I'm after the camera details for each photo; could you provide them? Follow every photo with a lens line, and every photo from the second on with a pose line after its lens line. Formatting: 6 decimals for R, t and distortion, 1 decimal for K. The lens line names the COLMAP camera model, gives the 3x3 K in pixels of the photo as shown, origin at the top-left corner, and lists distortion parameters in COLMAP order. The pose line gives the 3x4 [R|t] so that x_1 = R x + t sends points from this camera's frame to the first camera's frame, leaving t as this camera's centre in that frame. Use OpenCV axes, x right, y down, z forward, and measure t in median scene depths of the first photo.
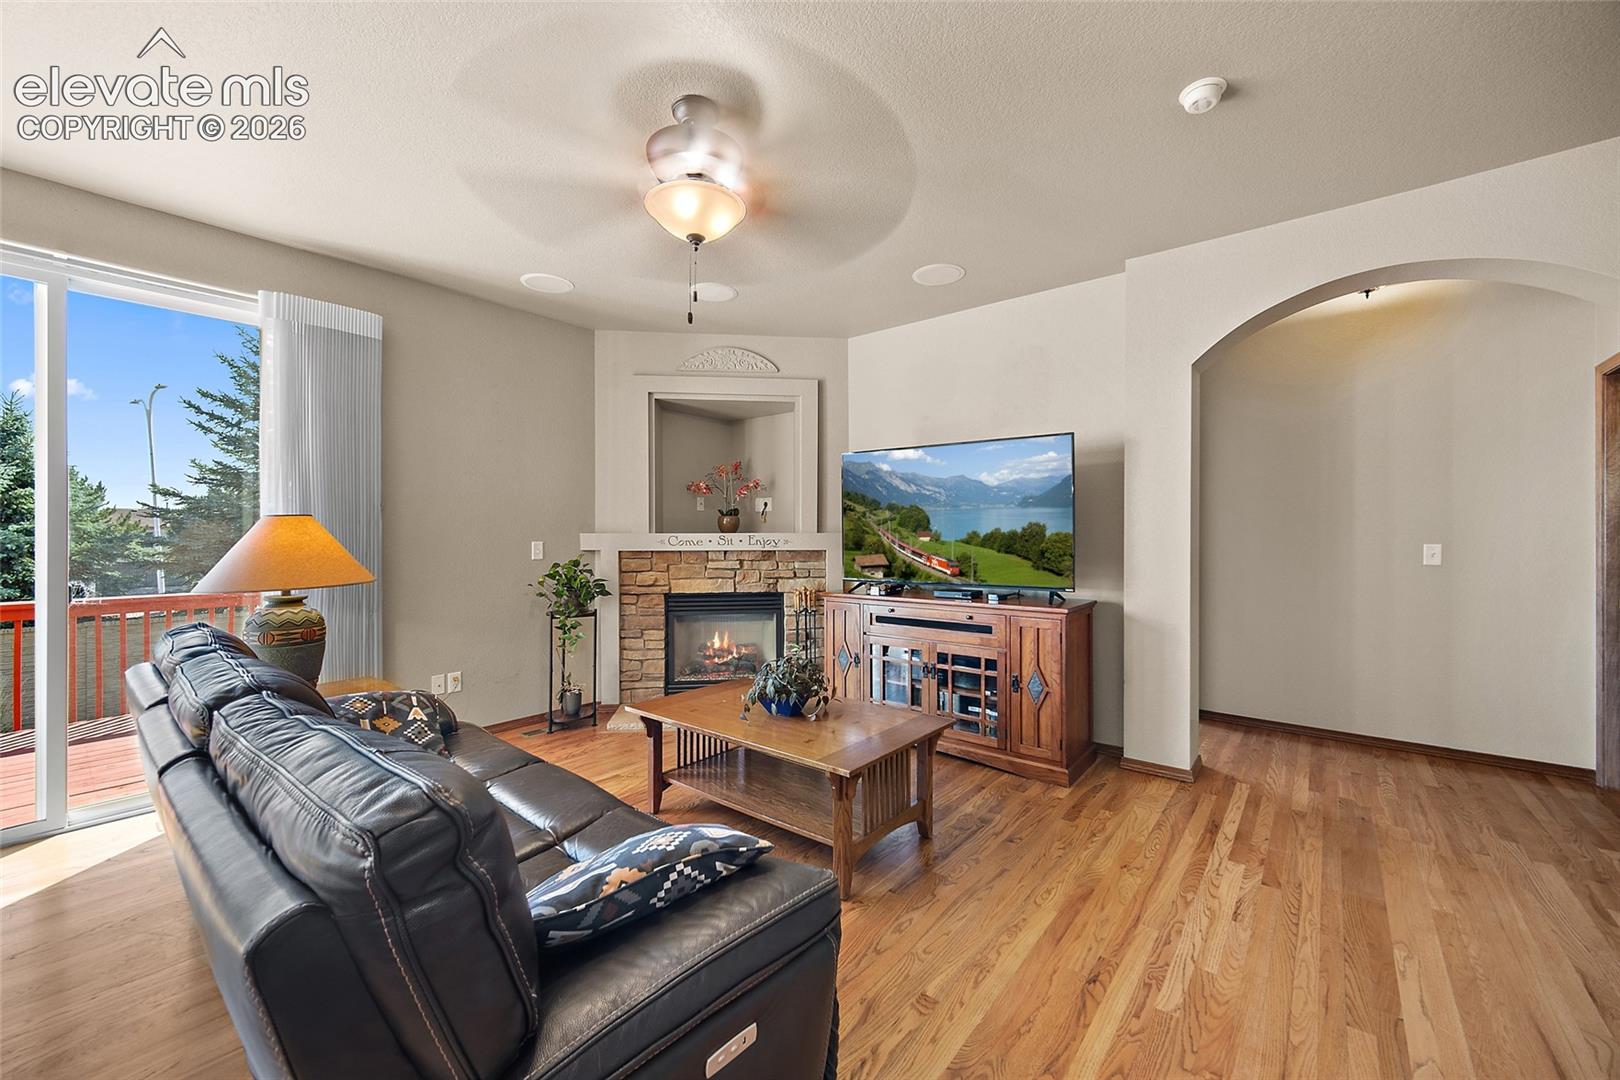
lens RADIAL K [[635.1, 0, 816.5], [0, 635.1, 540.3], [0, 0, 1]] dist [-0.002490, 0.000732]
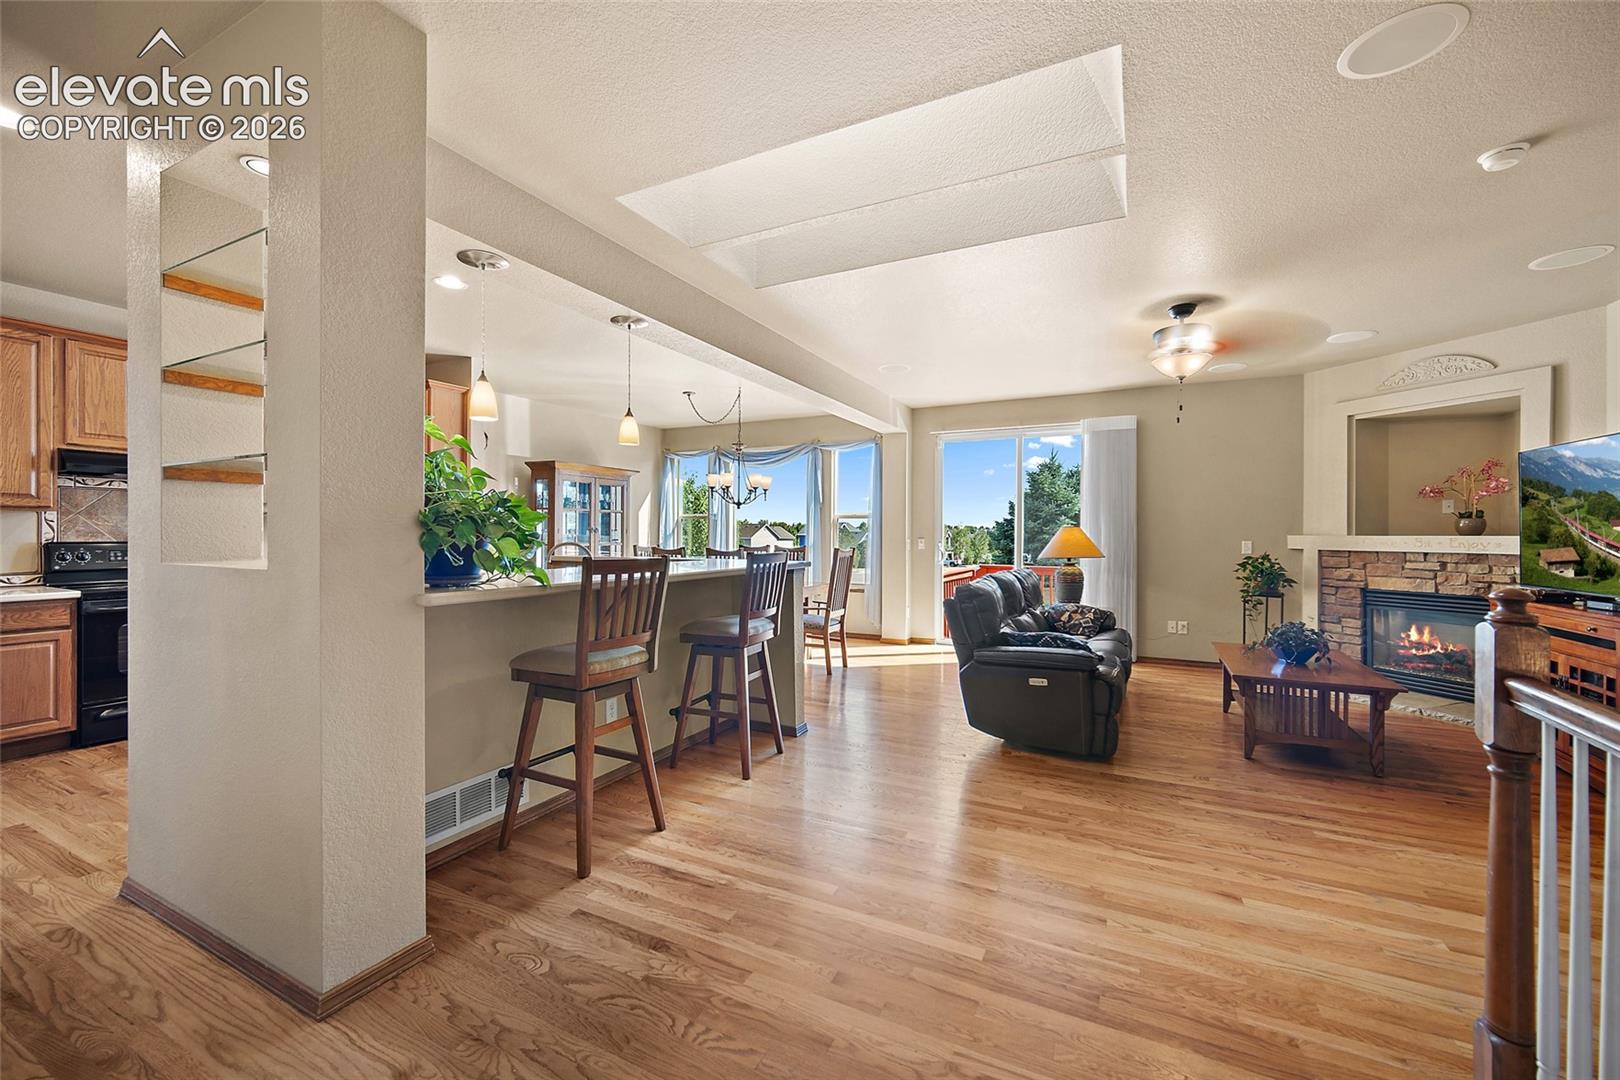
lens RADIAL K [[635.1, 0, 816.3], [0, 635.1, 533.7], [0, 0, 1]] dist [-0.002490, 0.000732]
pose [[0.213029, -0.000910, -0.977045, 0.683981], [-0.016804, 0.999848, -0.004595, 0.007242], [0.976901, 0.017397, 0.212982, -0.212972]]
